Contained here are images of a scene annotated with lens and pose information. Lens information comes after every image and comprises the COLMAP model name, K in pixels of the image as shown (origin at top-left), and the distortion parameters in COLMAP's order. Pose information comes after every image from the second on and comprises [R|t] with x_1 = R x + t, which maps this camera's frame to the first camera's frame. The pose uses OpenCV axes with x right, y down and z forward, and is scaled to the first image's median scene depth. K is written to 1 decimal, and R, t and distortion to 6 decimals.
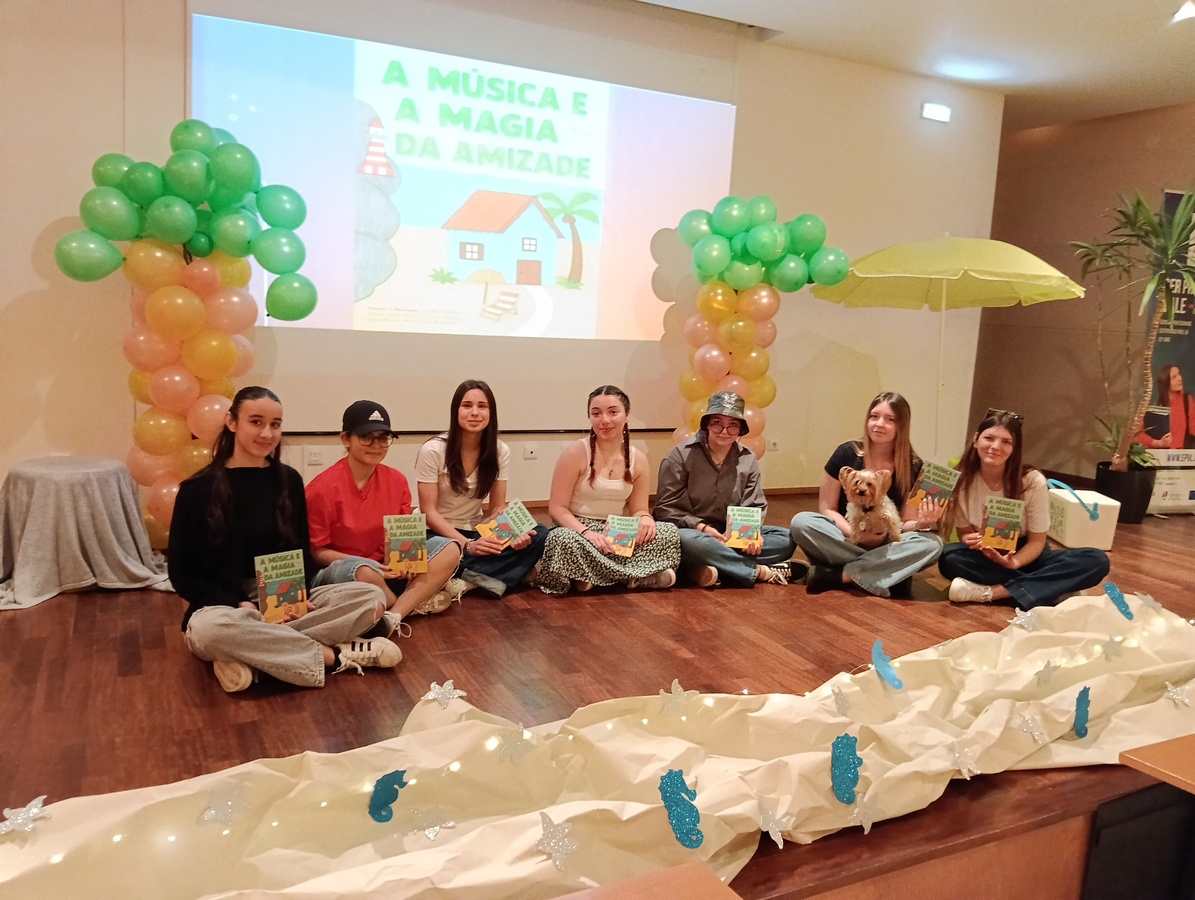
lens RADIAL K [[1002.3, 0, 579.8], [0, 1002.3, 451.3], [0, 0, 1]] dist [0.073990, -0.156559]
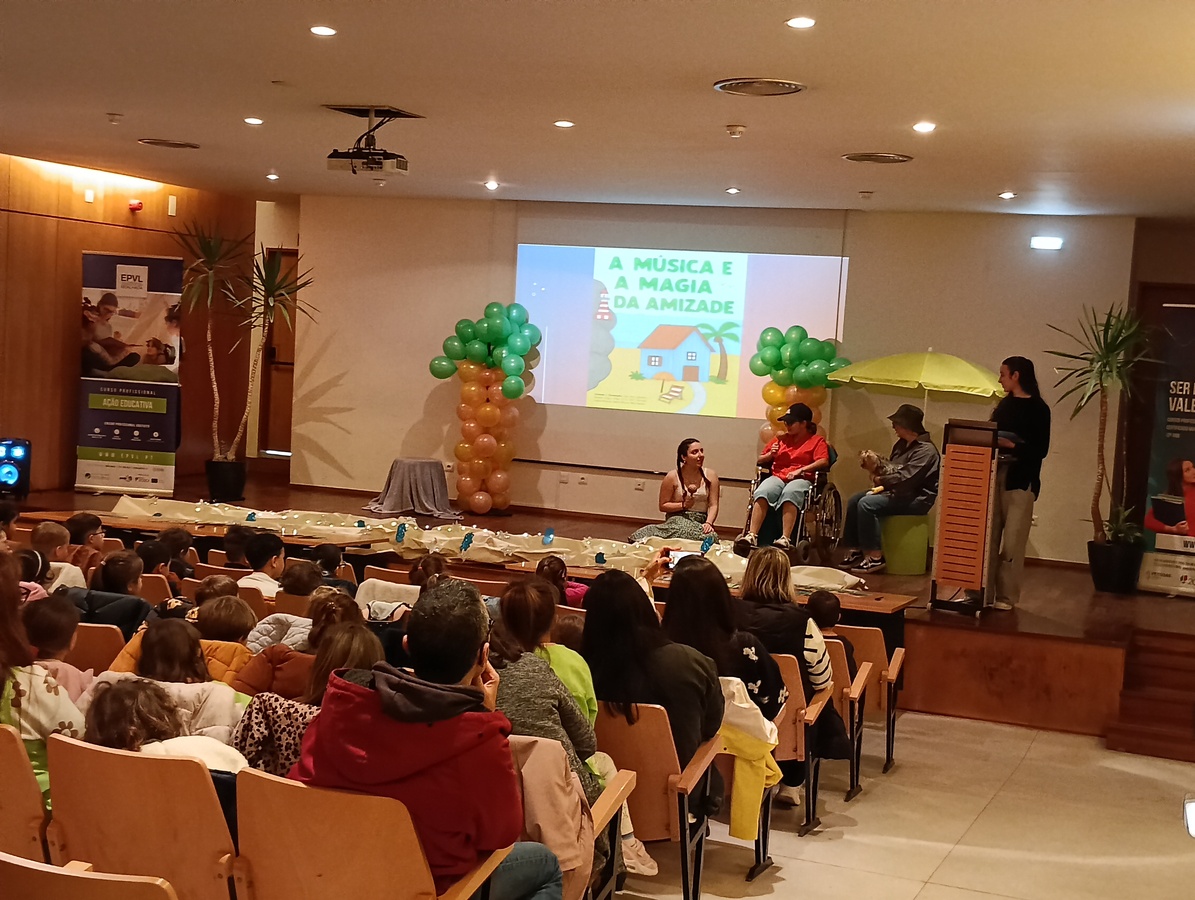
lens RADIAL K [[1645.9, 0, 597.5], [0, 1645.9, 450.0], [0, 0, 1]] dist [0.162157, -0.314551]
pose [[0.650862, 0.043960, -0.757922, 1.895644], [-0.127499, 0.990472, -0.052042, 0.100067], [0.748413, 0.130506, 0.650266, -0.818456]]
